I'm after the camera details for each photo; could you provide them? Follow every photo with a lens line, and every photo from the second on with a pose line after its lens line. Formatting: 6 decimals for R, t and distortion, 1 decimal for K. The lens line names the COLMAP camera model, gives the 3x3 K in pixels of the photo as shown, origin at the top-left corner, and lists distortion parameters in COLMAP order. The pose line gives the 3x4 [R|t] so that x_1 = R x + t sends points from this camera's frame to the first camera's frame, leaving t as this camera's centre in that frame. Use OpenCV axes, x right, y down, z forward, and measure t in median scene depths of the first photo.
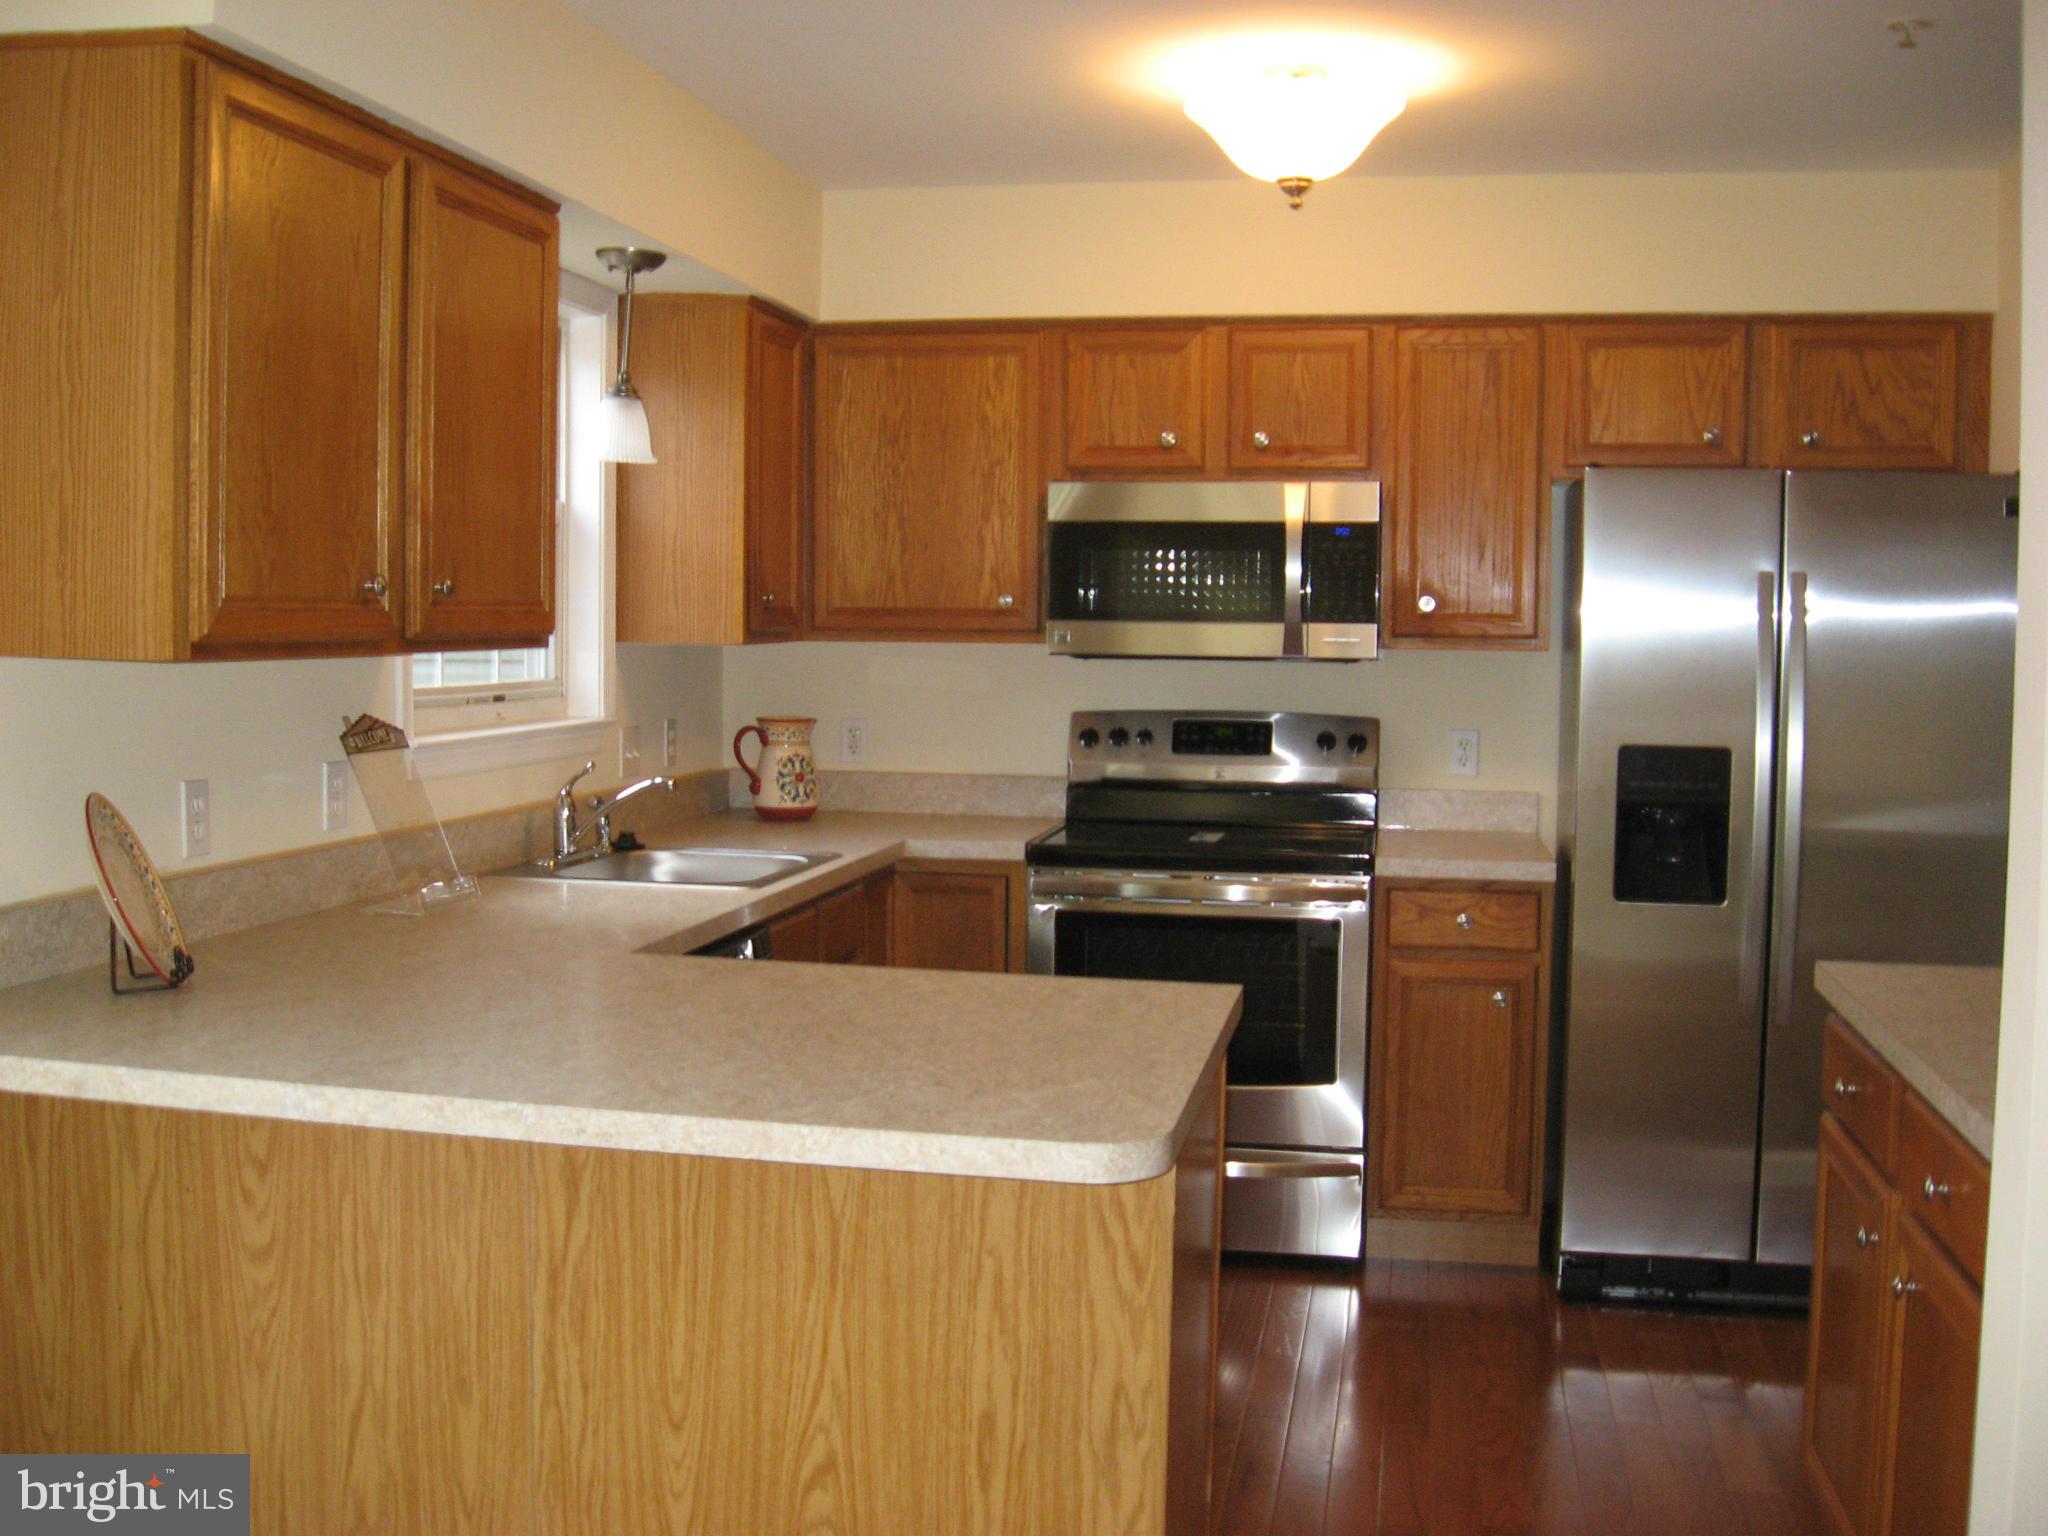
lens RADIAL K [[2124.9, 0, 1017.9], [0, 2124.9, 756.2], [0, 0, 1]] dist [-0.114104, 0.000000]
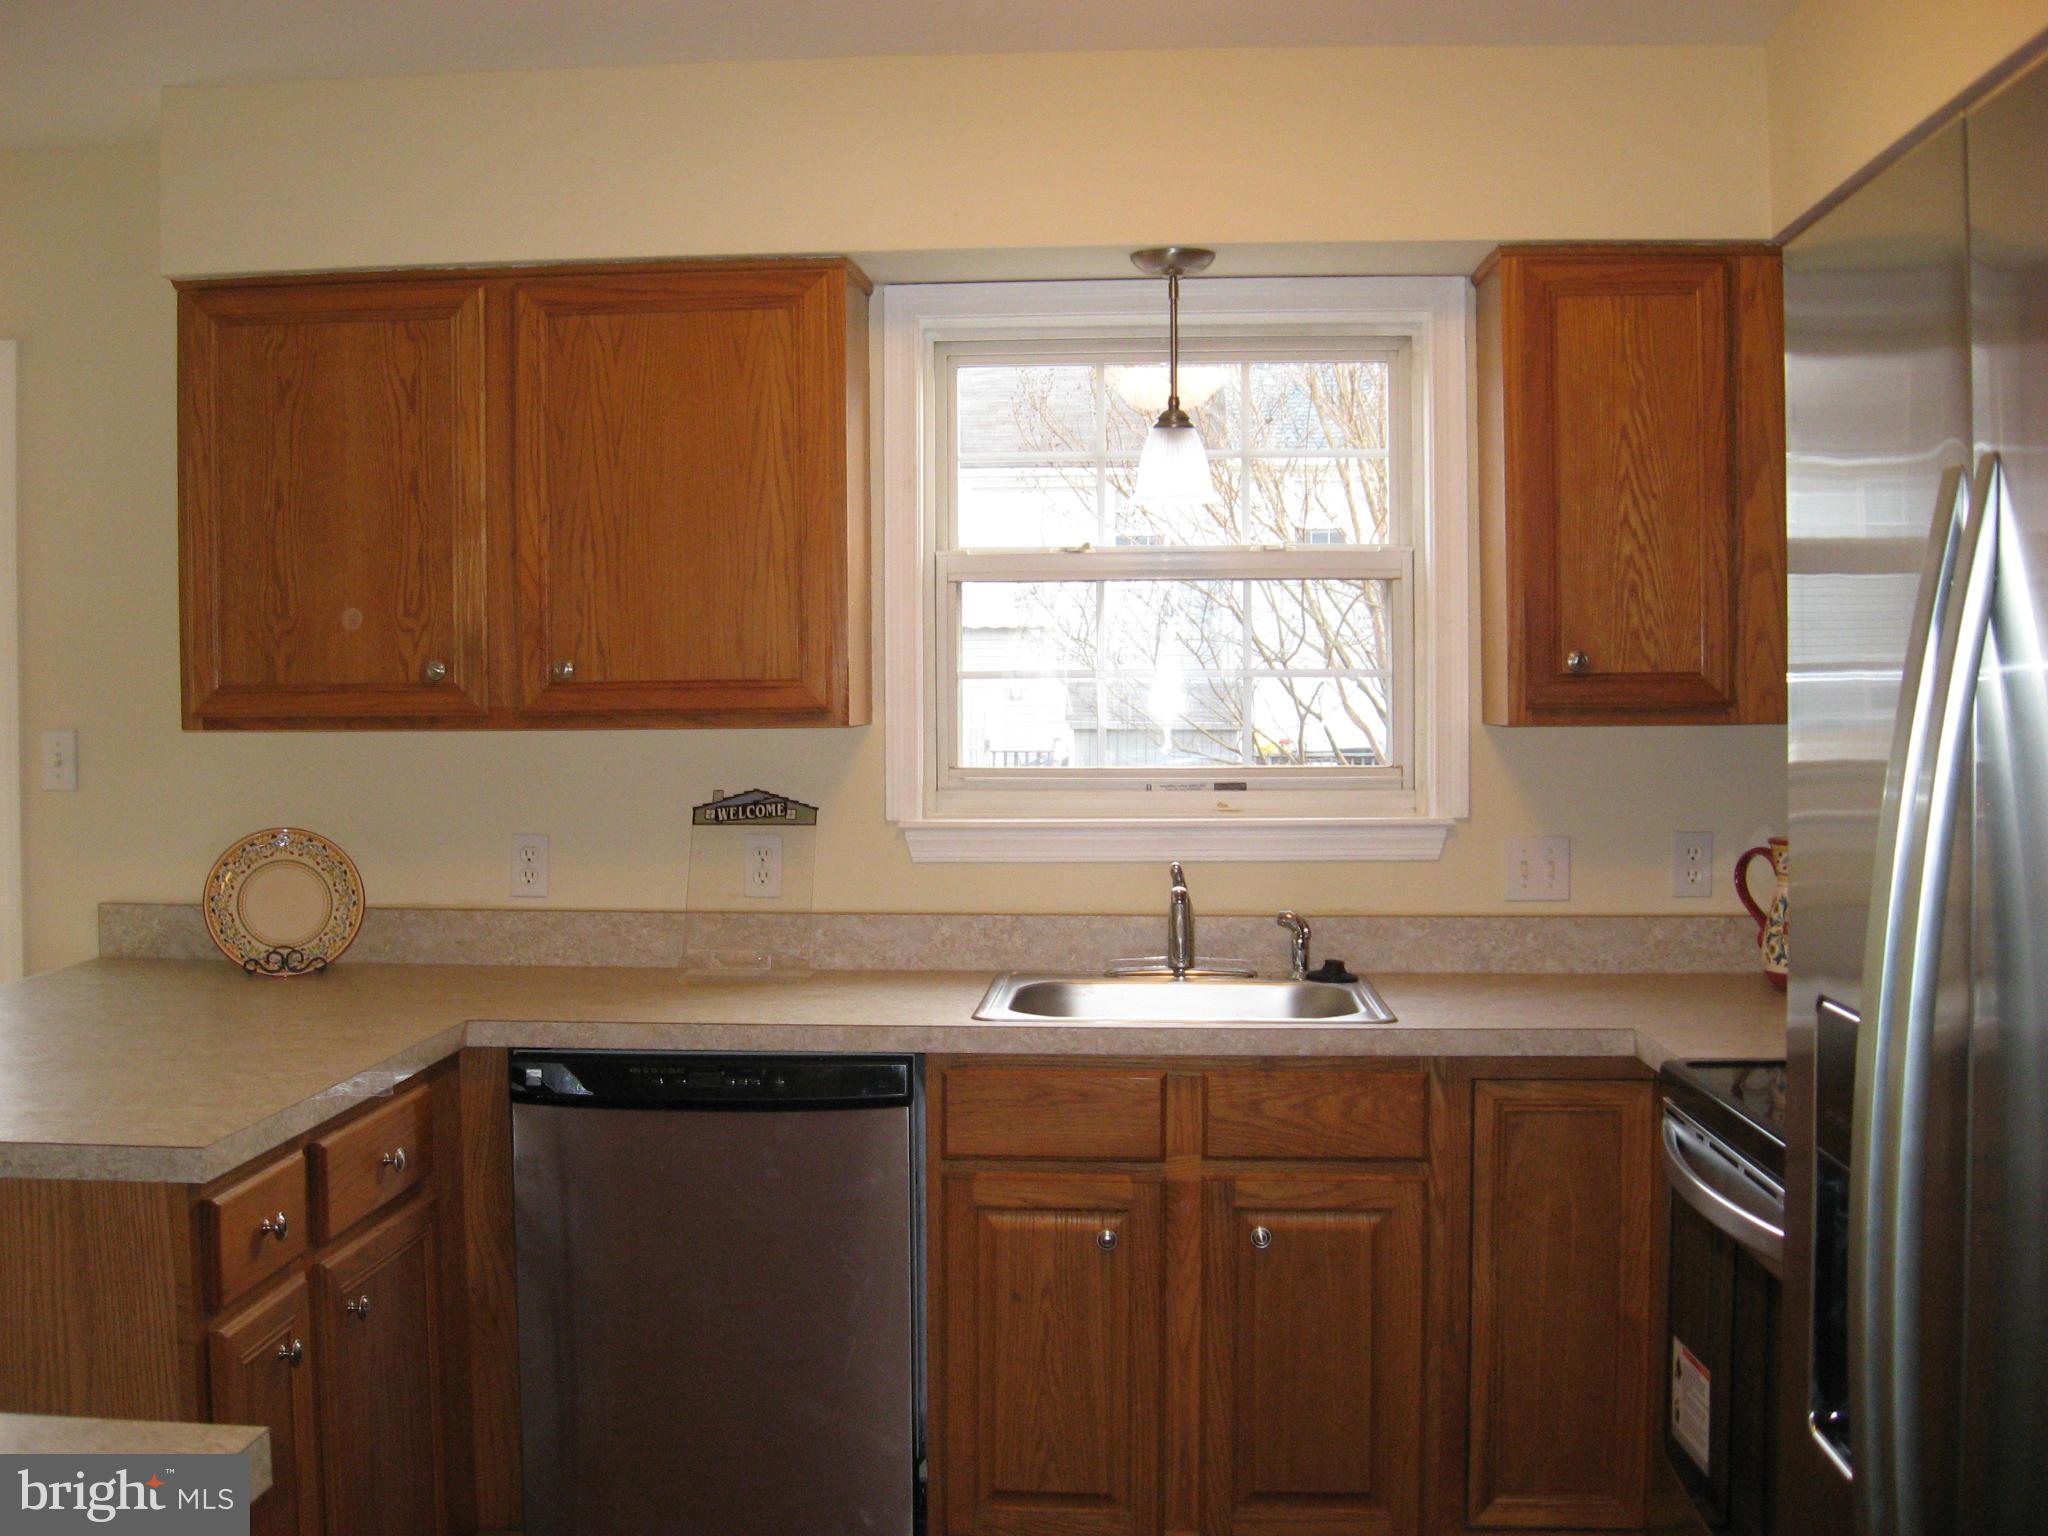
lens RADIAL K [[2124.9, 0, 1019.0], [0, 2124.9, 764.8], [0, 0, 1]] dist [-0.114104, 0.000000]
pose [[0.126155, 0.013514, -0.991918, 0.551708], [-0.056914, 0.998359, 0.006363, -0.033591], [0.990377, 0.055651, 0.126717, 0.728097]]
